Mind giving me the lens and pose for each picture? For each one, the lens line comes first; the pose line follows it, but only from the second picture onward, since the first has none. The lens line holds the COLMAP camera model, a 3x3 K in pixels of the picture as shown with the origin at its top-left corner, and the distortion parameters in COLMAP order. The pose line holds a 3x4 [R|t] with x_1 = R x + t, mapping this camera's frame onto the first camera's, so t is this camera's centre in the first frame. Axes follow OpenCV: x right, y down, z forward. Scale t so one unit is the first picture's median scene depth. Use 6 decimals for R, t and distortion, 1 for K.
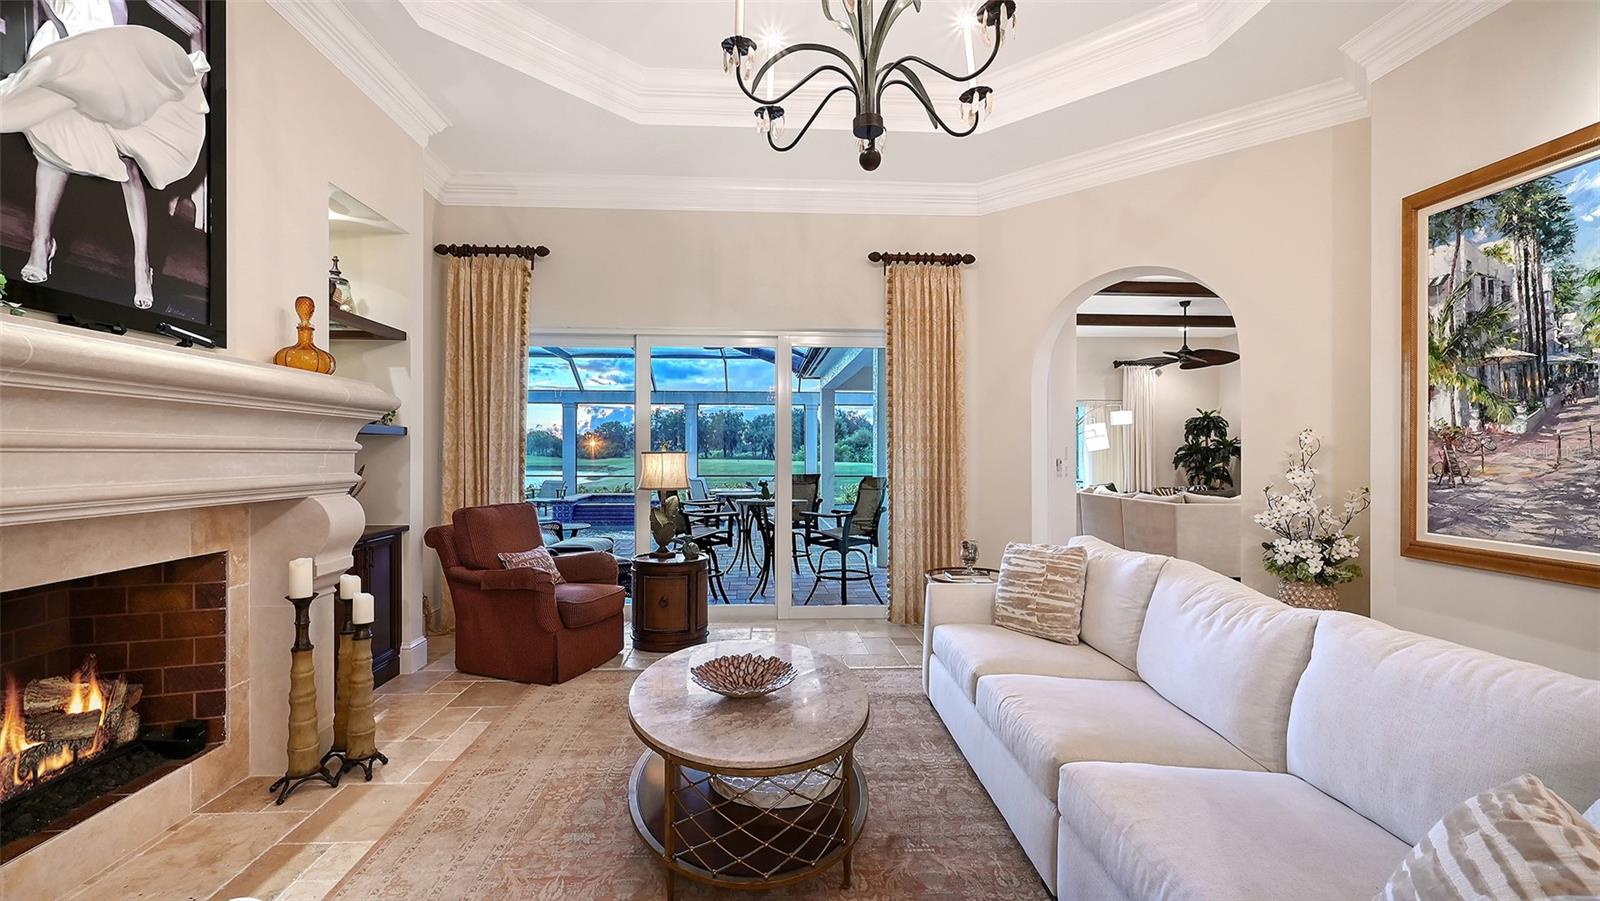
lens RADIAL K [[659.3, 0, 787.2], [0, 659.3, 443.5], [0, 0, 1]] dist [-0.000457, -0.000058]
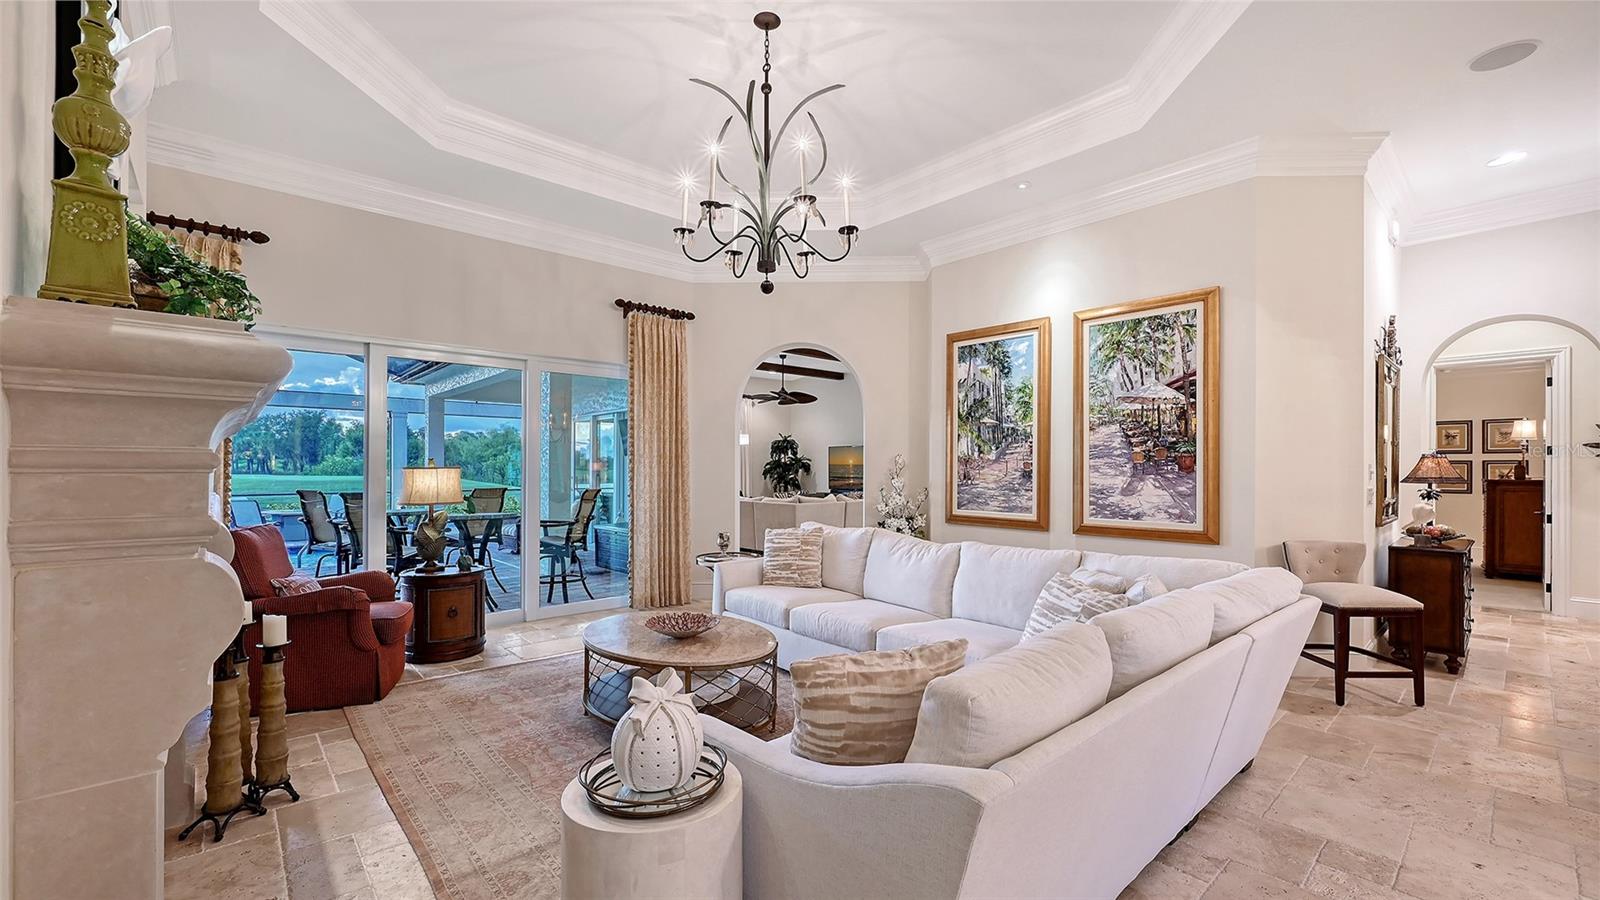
lens RADIAL K [[648.6, 0, 813.8], [0, 648.6, 447.8], [0, 0, 1]] dist [0.000262, 0.000130]
pose [[0.775446, 0.019052, 0.631126, -0.580003], [-0.010648, 0.999797, -0.017097, -0.009851], [-0.631324, 0.006538, 0.775491, -0.222573]]
